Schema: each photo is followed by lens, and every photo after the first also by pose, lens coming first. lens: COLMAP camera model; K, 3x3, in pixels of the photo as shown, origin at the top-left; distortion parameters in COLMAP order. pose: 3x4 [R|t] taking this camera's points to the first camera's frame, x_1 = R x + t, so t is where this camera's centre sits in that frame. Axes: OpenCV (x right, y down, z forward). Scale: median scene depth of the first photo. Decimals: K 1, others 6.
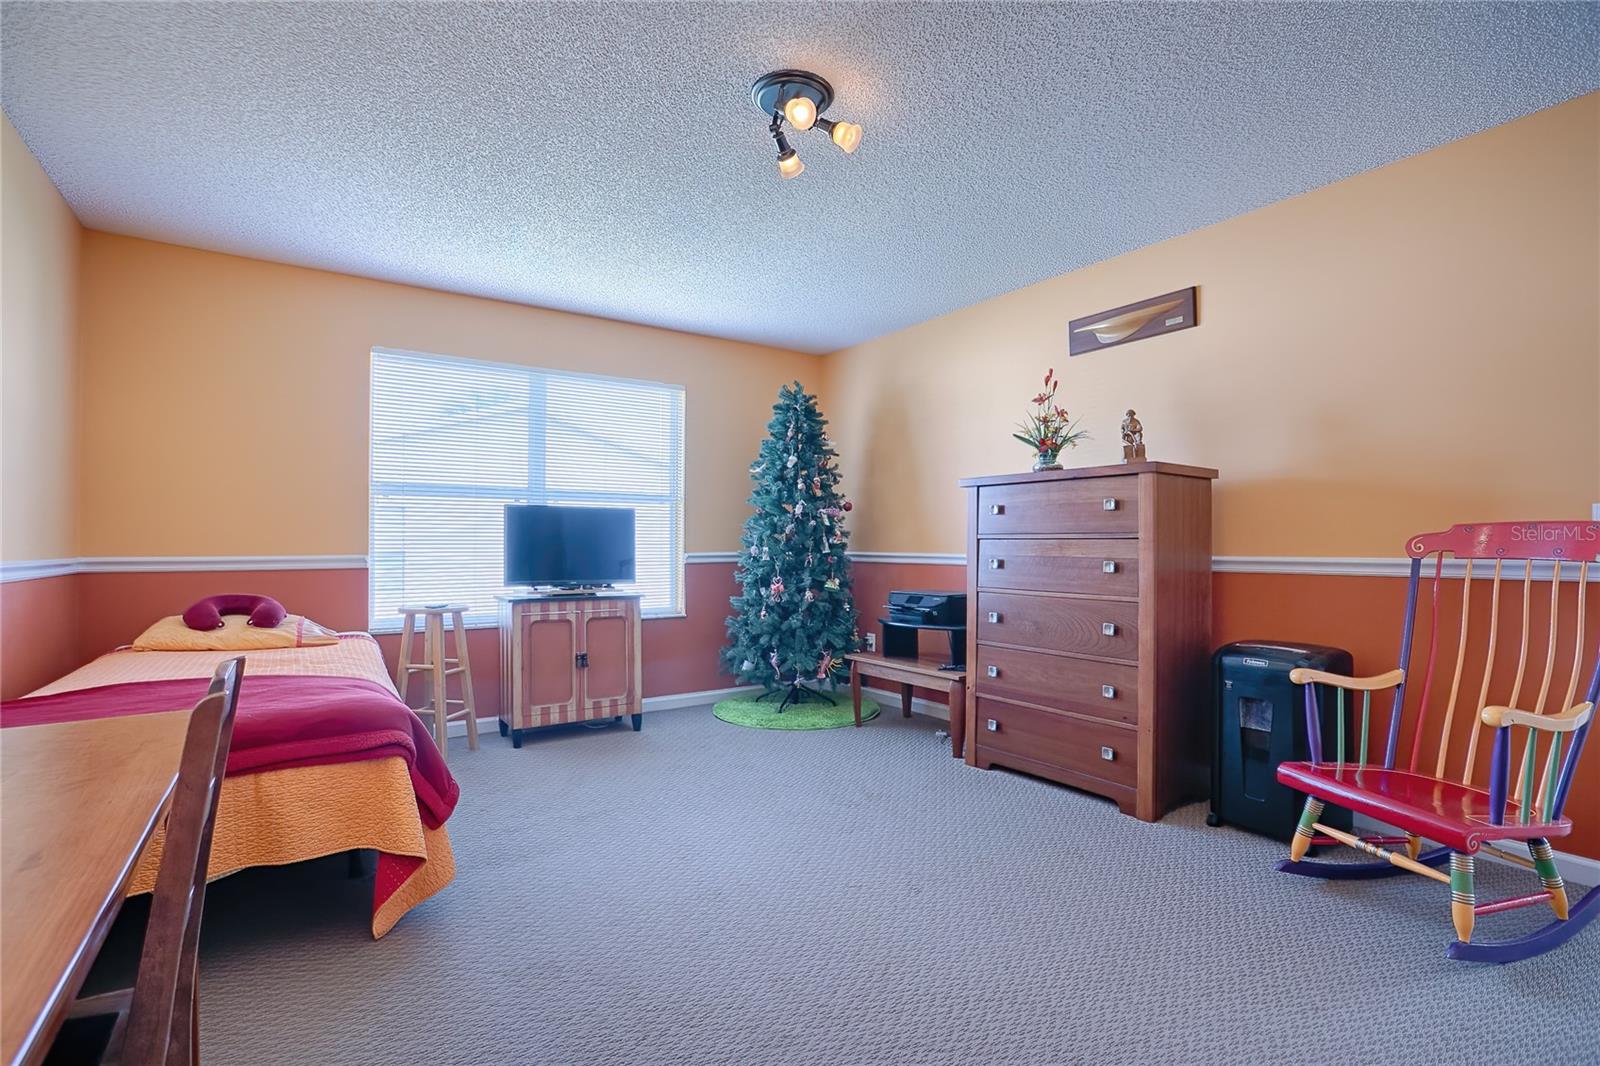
lens RADIAL K [[768.7, 0, 799.9], [0, 768.7, 549.5], [0, 0, 1]] dist [-0.018946, 0.000555]
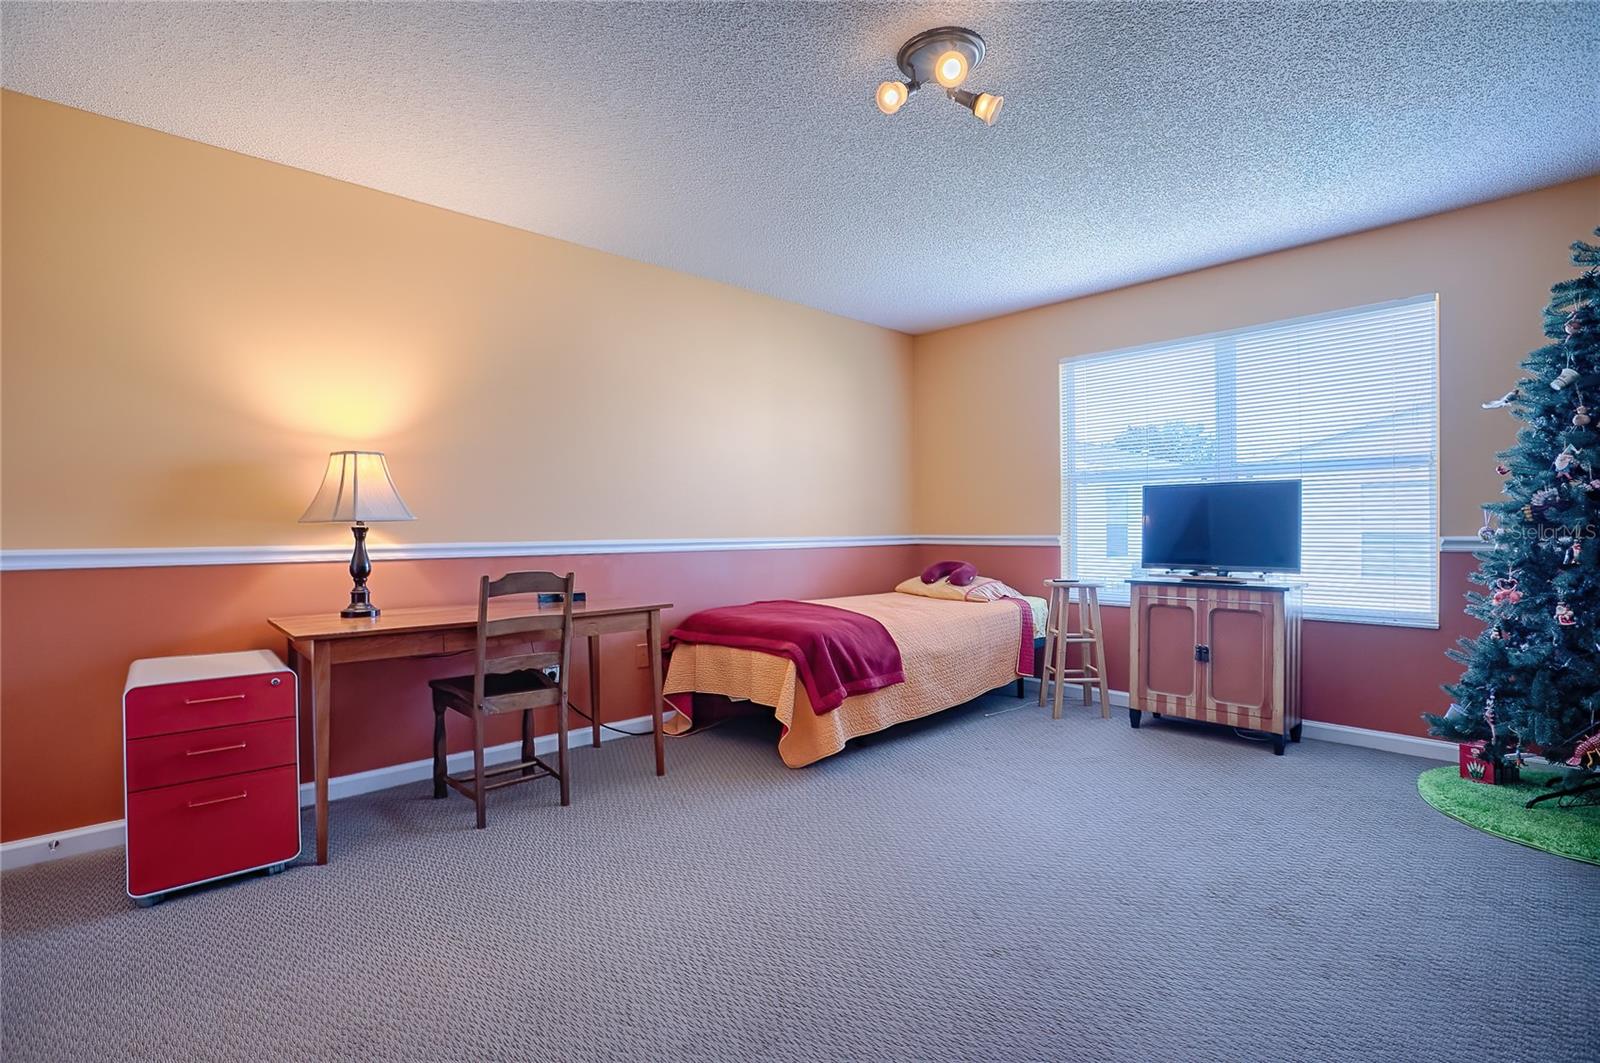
lens RADIAL K [[768.7, 0, 799.9], [0, 768.7, 548.0], [0, 0, 1]] dist [-0.018946, 0.000555]
pose [[0.127872, 0.025892, -0.991453, 0.540985], [0.001340, 0.999654, 0.026279, -0.004311], [0.991790, -0.004689, 0.127793, 0.413464]]
